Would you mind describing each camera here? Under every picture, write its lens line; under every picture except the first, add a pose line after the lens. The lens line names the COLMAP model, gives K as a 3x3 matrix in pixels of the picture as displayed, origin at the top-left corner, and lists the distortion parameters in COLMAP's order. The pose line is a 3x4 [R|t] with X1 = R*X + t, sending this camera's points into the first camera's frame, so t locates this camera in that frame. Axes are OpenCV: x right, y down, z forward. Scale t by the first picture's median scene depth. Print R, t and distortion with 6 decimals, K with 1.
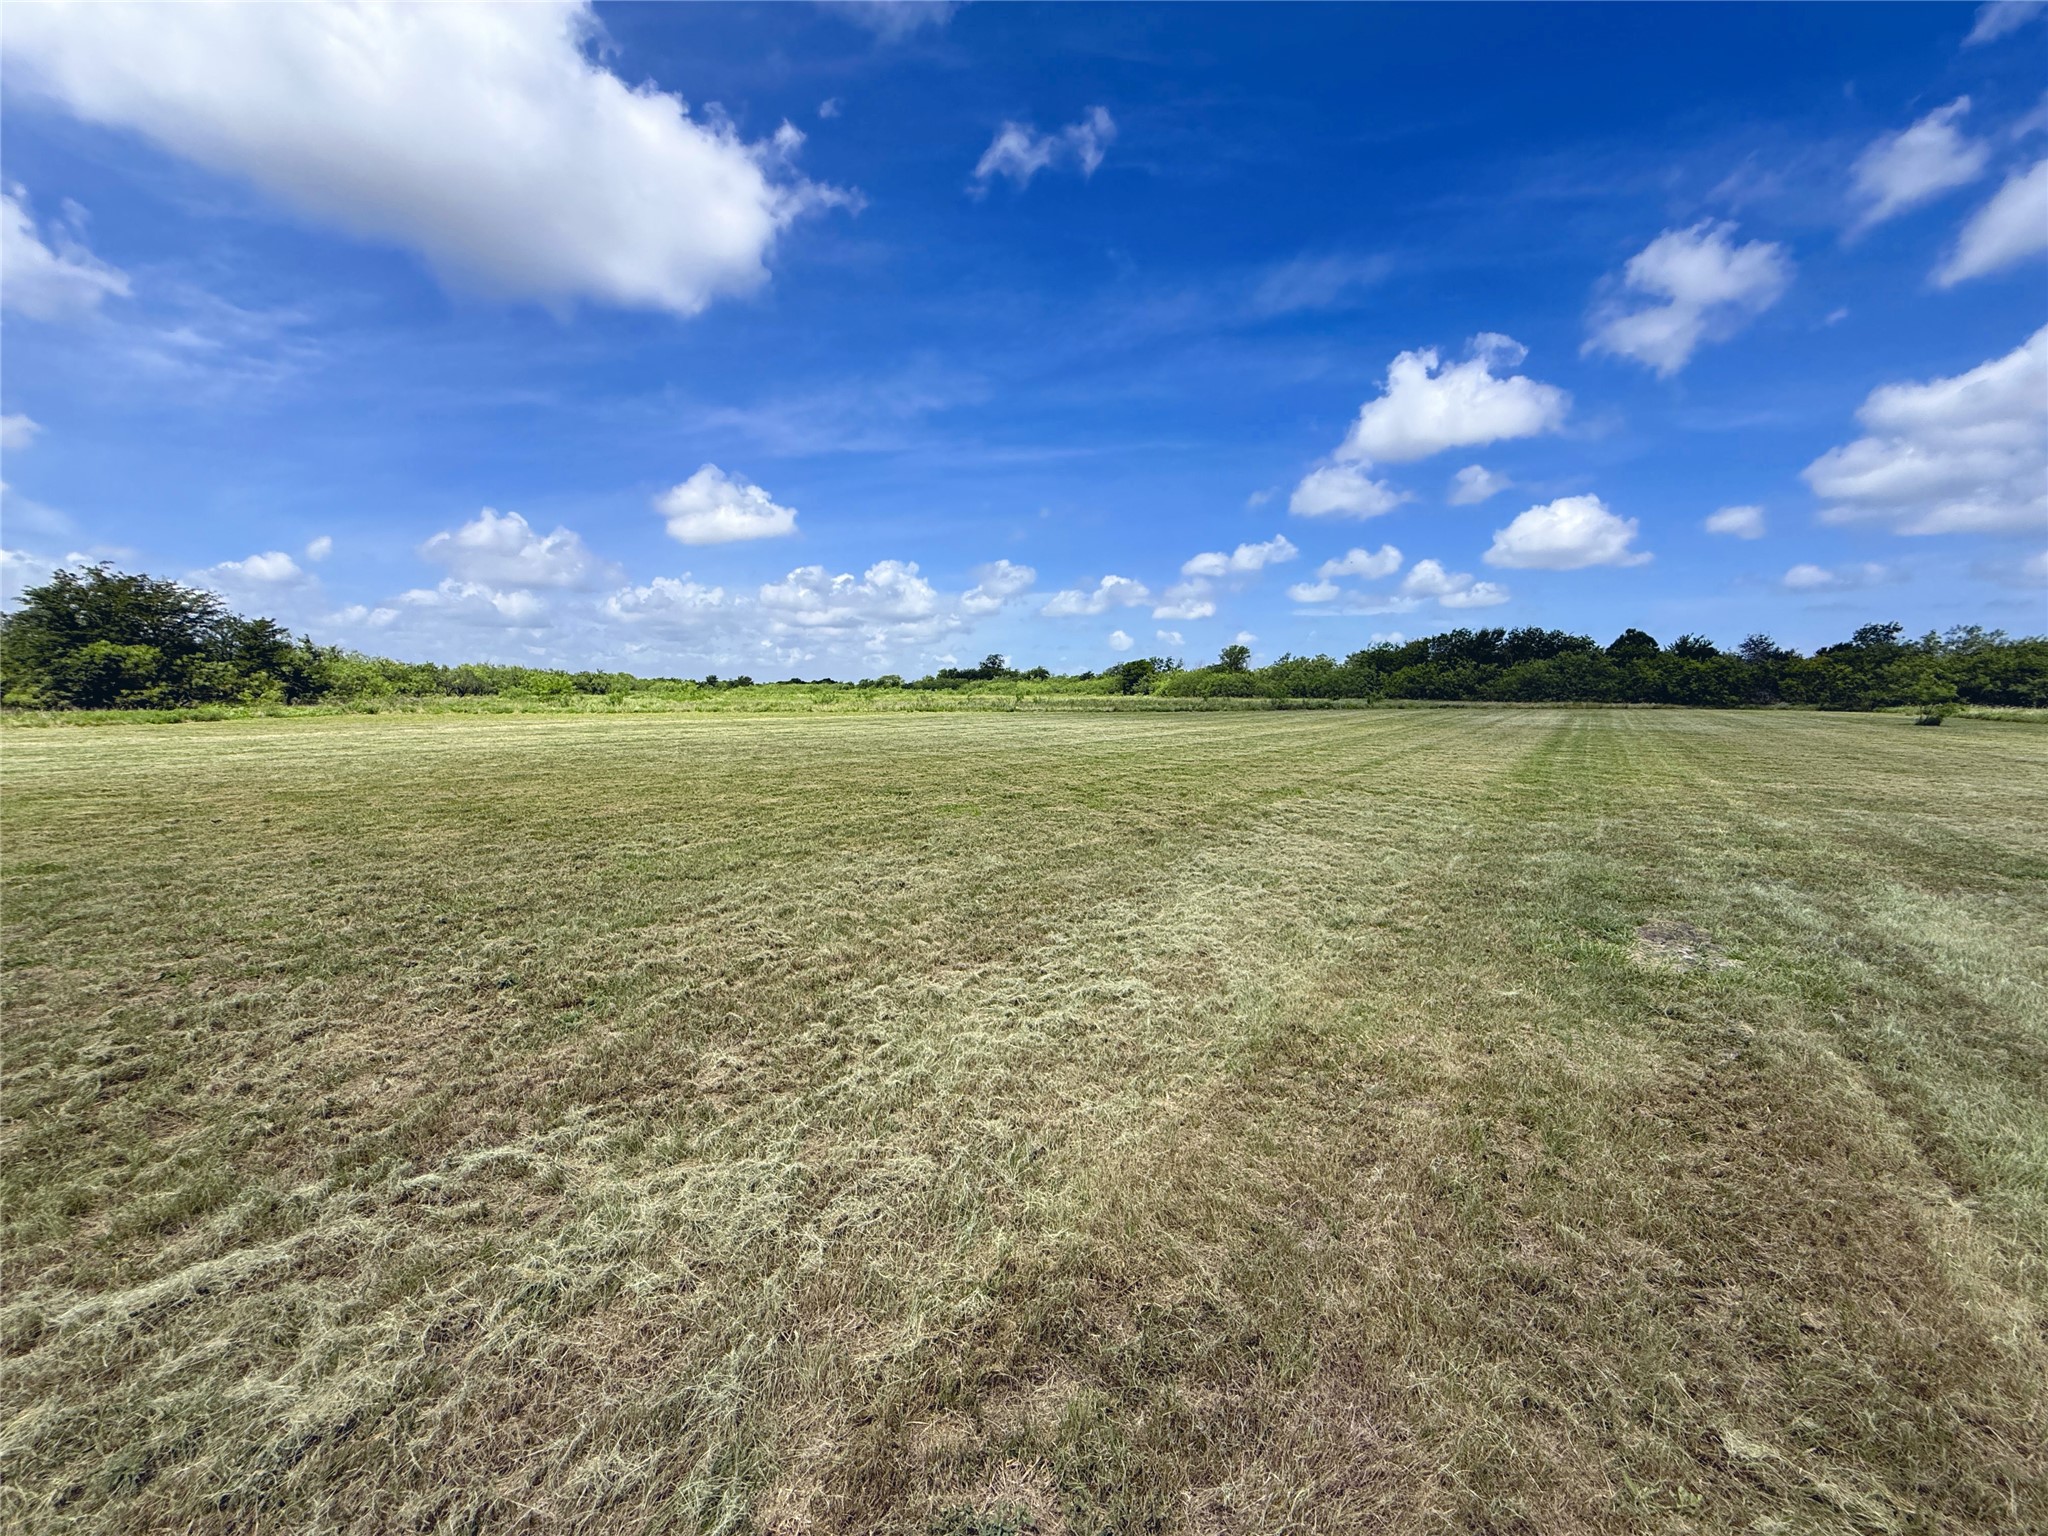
lens RADIAL K [[815.0, 0, 1024.4], [0, 815.0, 758.0], [0, 0, 1]] dist [-0.003258, -0.000638]
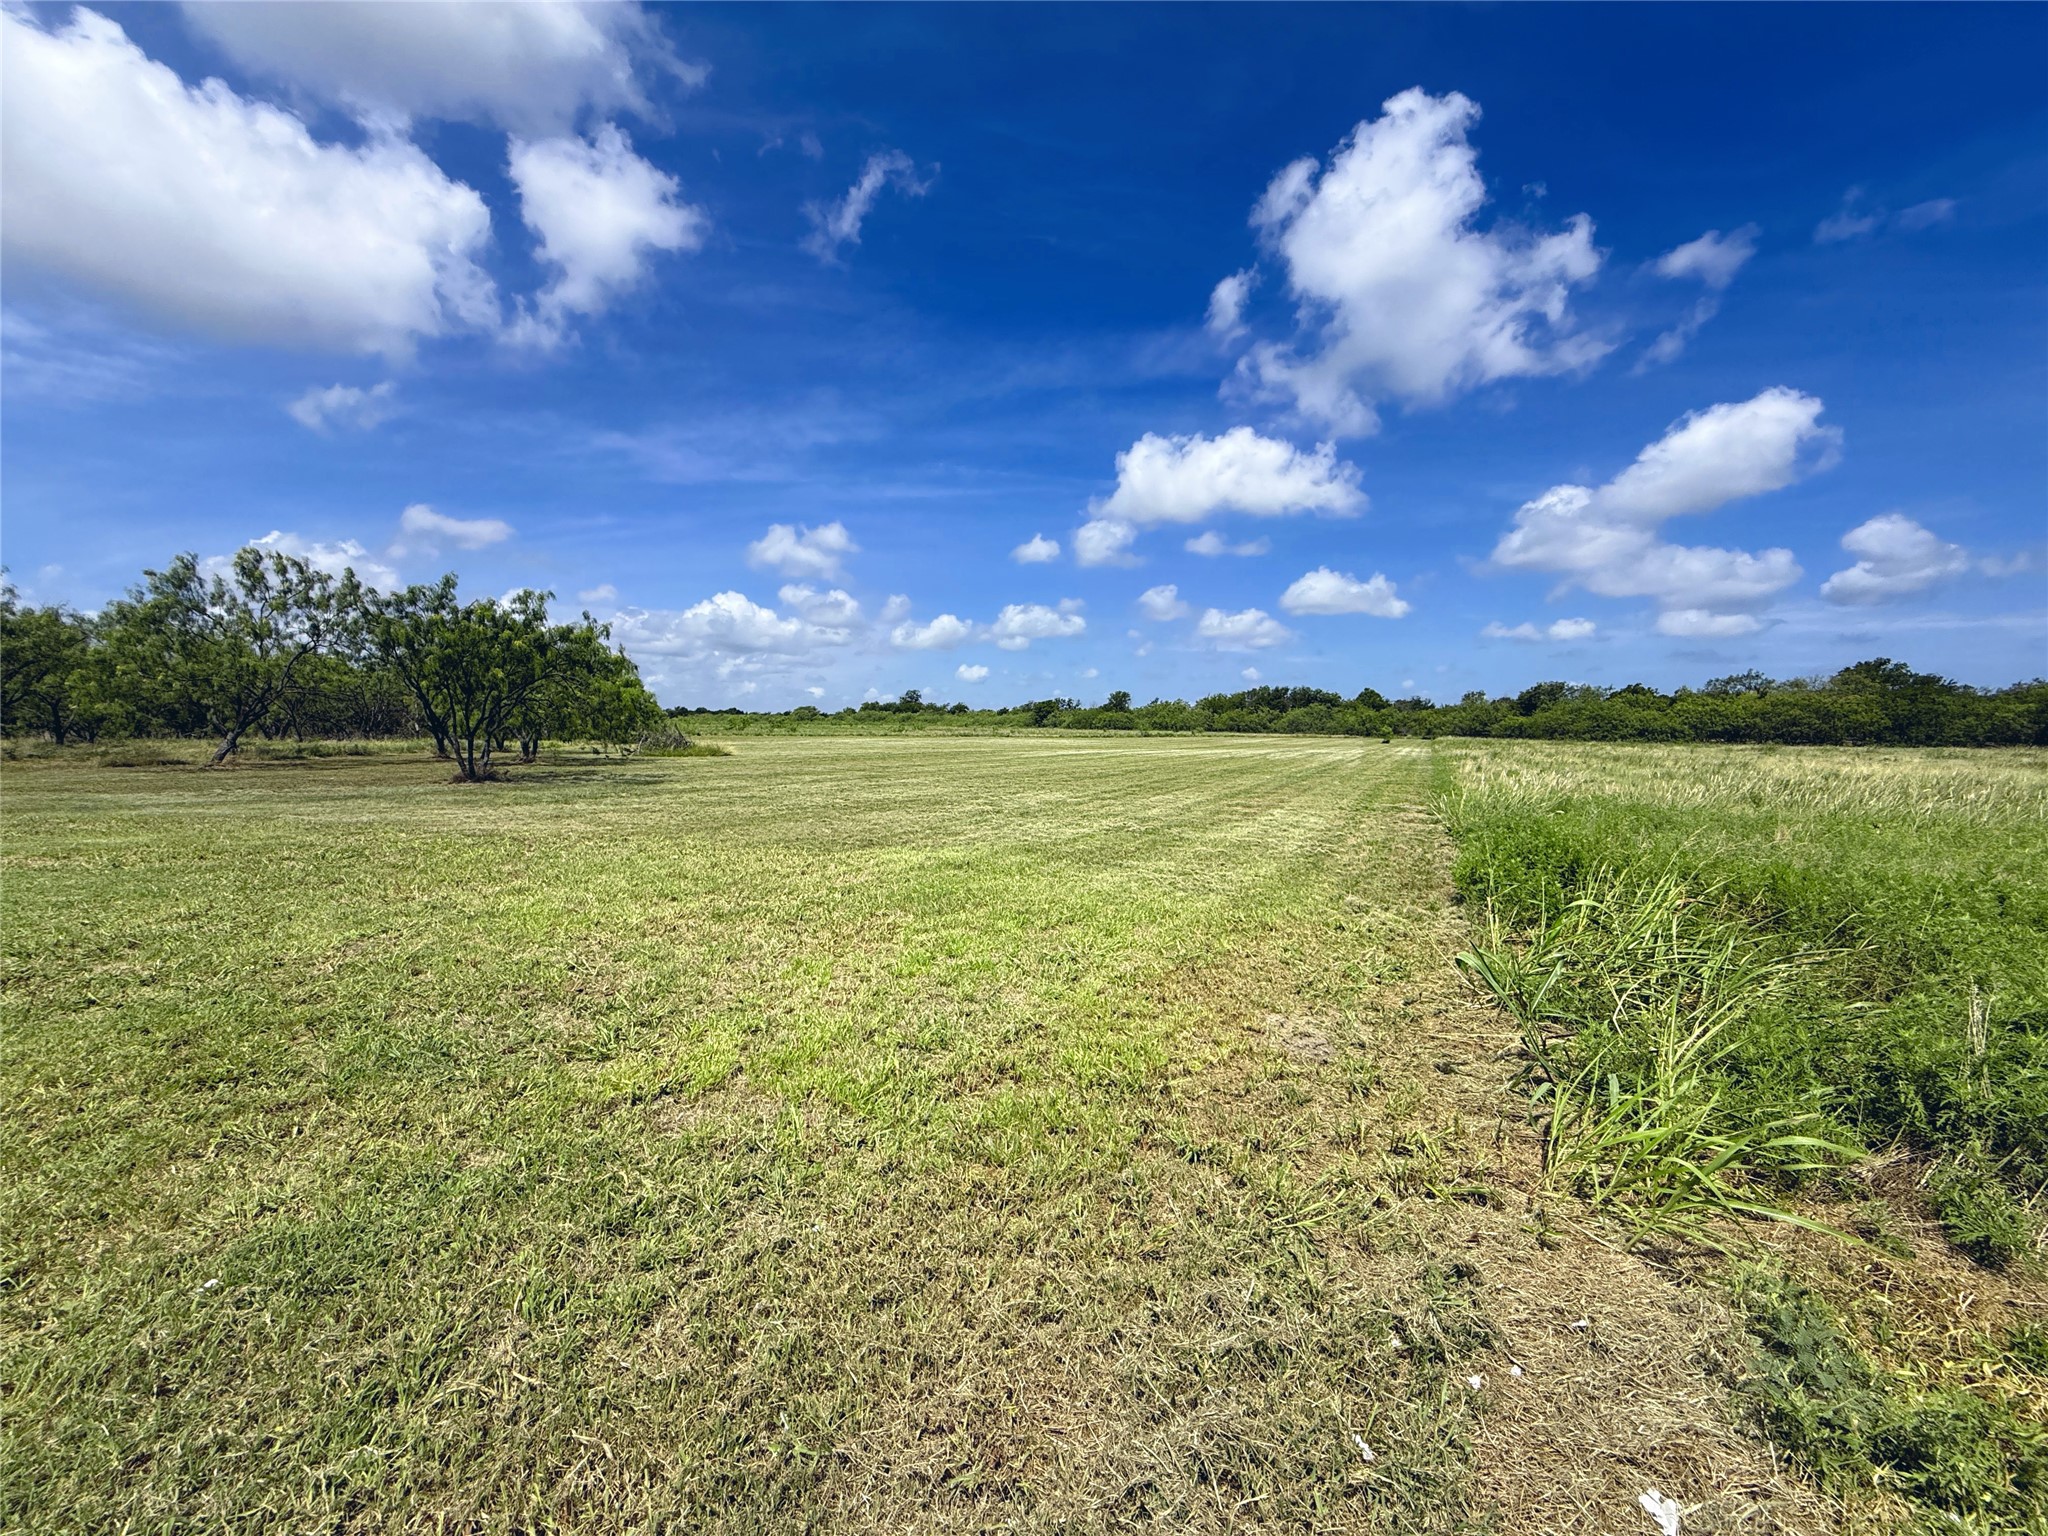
lens RADIAL K [[815.0, 0, 1040.8], [0, 815.0, 797.9], [0, 0, 1]] dist [-0.003258, -0.000638]
pose [[0.986259, -0.004514, 0.165145, -0.048466], [0.002541, 0.999923, 0.012158, 0.011412], [-0.165187, -0.011571, 0.986194, -0.159644]]
